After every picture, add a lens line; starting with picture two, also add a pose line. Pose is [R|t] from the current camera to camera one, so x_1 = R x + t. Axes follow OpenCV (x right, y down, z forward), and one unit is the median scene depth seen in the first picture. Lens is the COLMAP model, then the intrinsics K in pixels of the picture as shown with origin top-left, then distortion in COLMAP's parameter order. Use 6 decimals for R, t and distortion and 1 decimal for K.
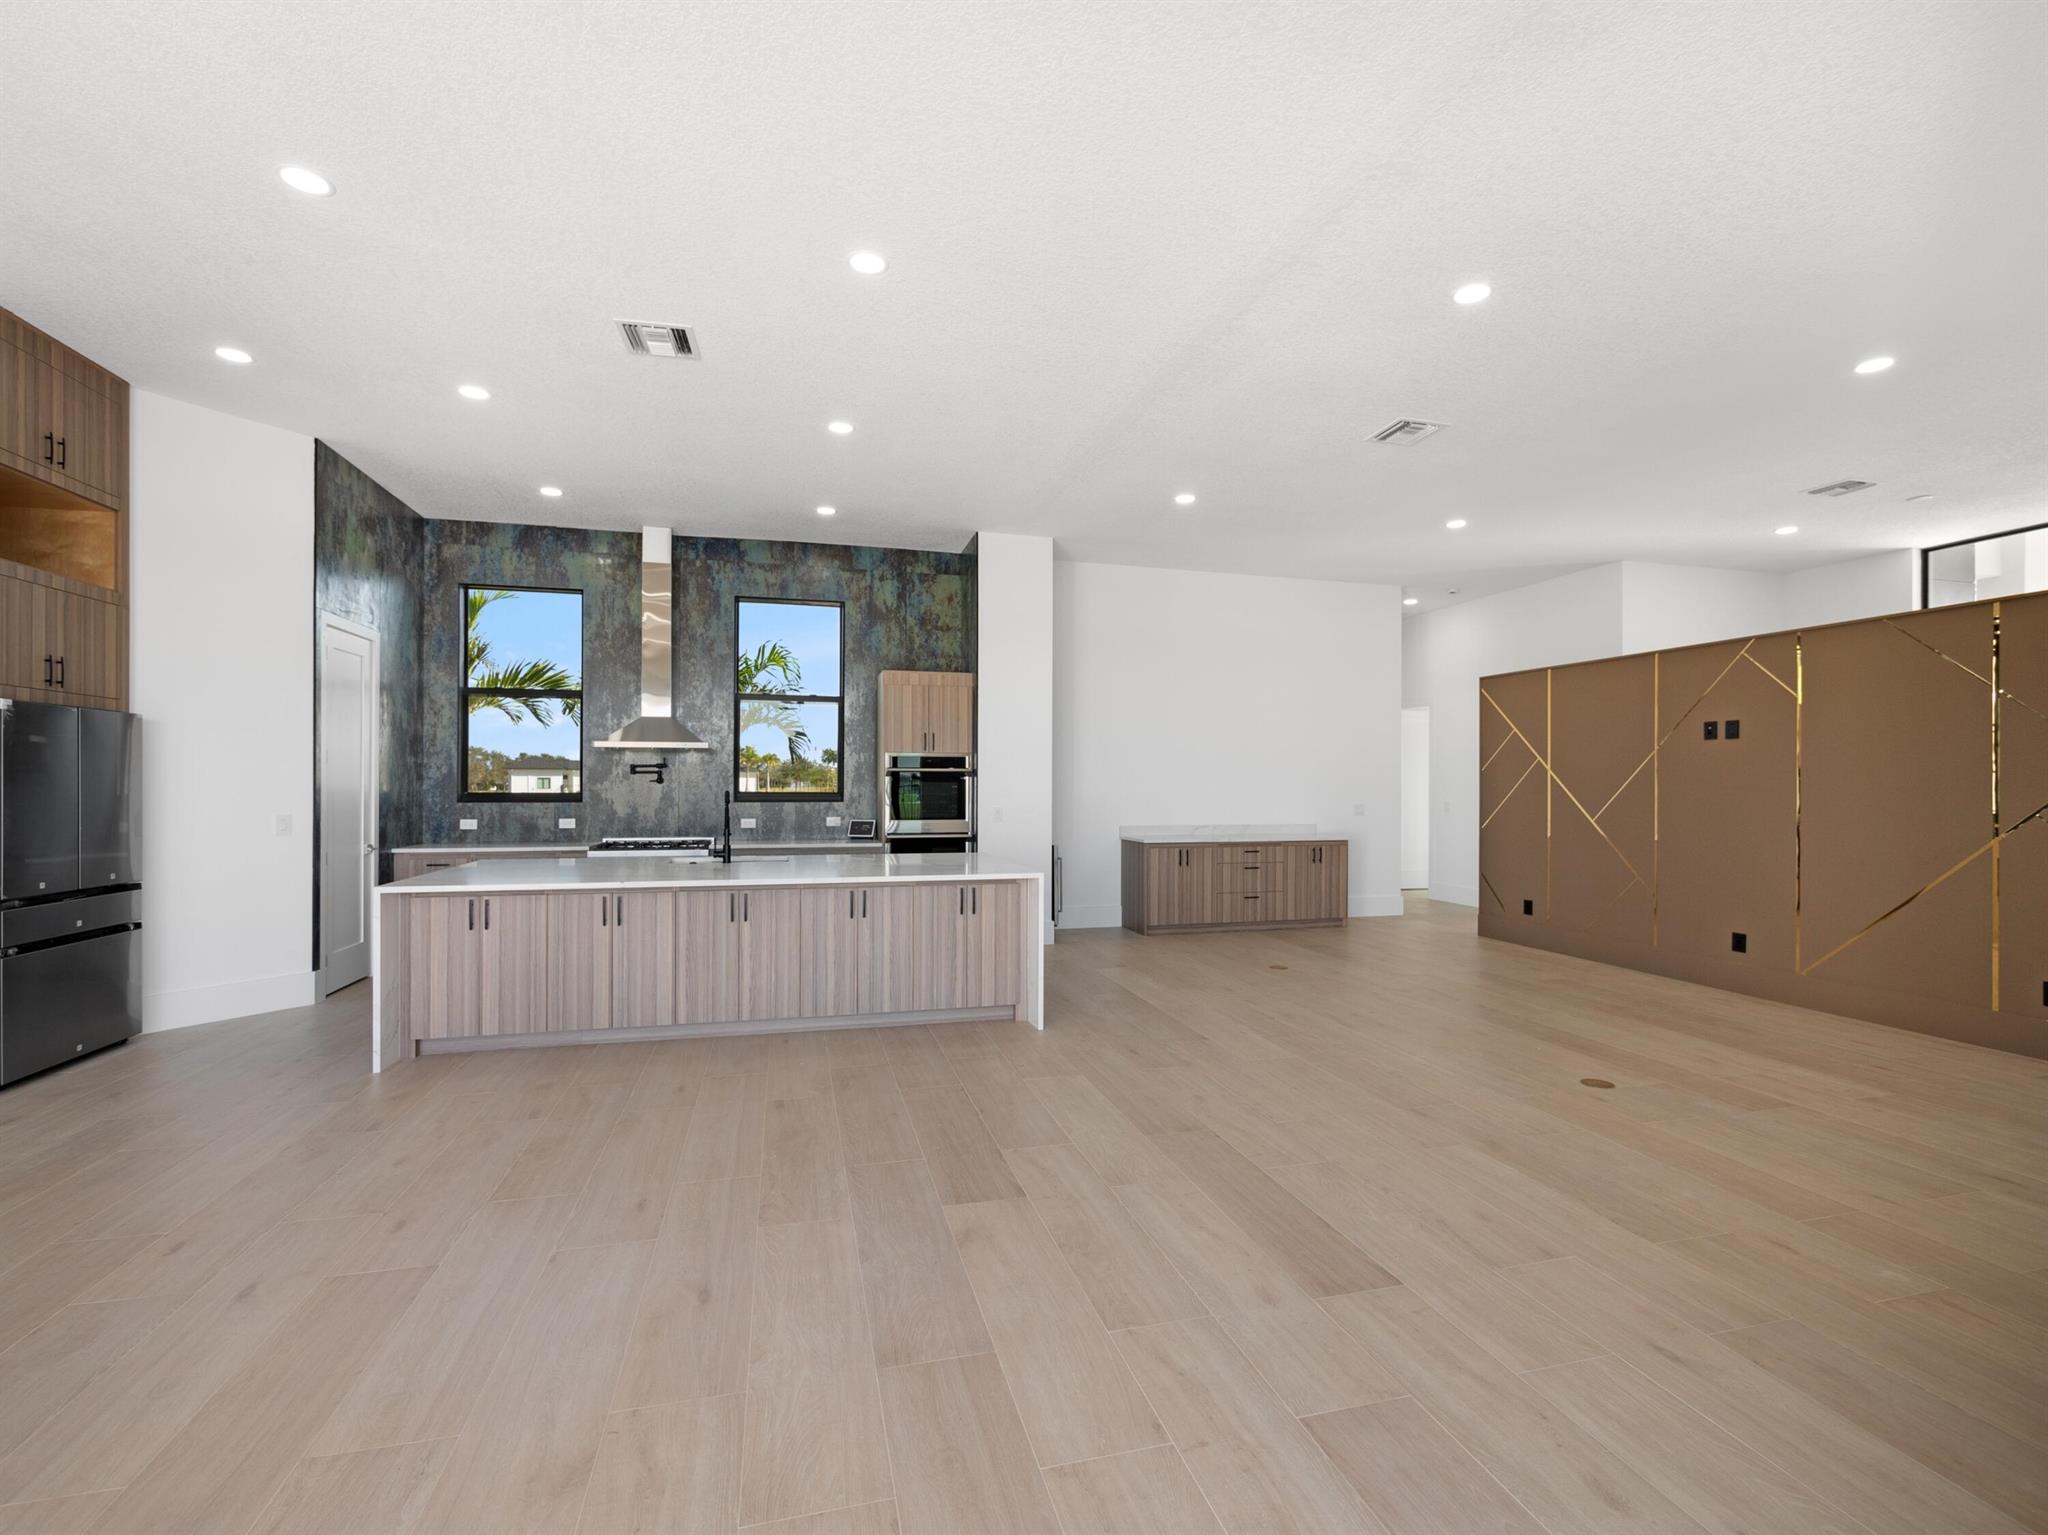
lens RADIAL K [[897.8, 0, 1025.5], [0, 897.8, 796.4], [0, 0, 1]] dist [-0.004197, 0.000140]
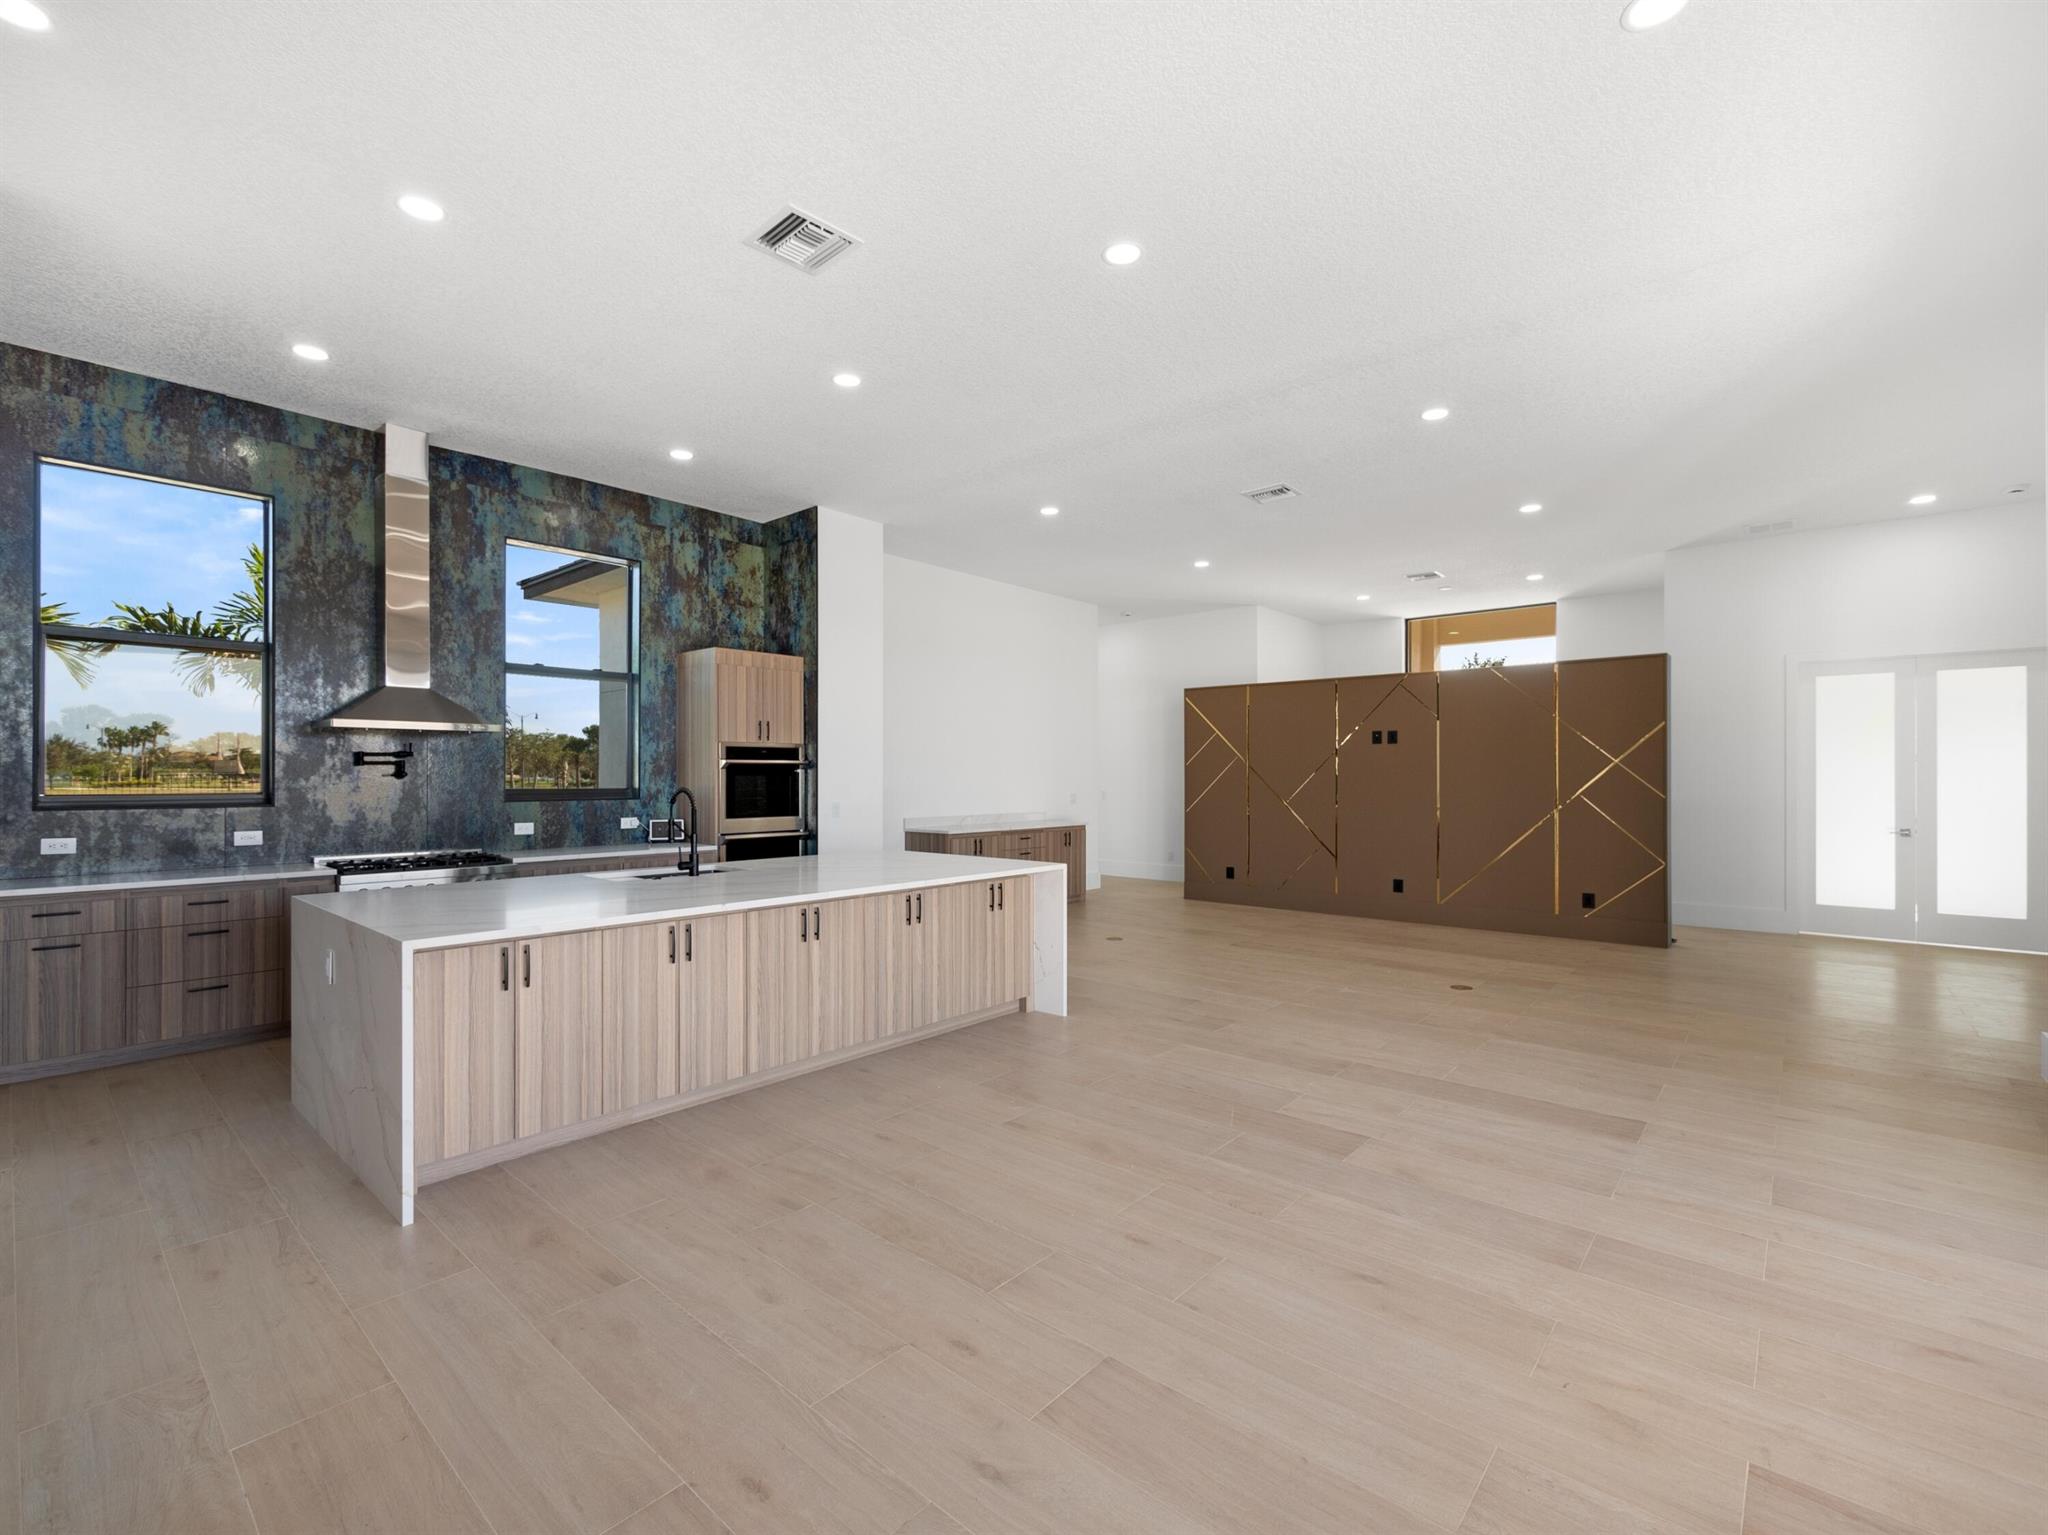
lens RADIAL K [[895.3, 0, 1012.0], [0, 895.3, 784.0], [0, 0, 1]] dist [-0.001214, 0.000195]
pose [[0.831264, -0.008393, 0.555815, -0.404746], [0.010232, 0.999948, -0.000203, -0.004634], [-0.555784, 0.005855, 0.831306, 0.119023]]
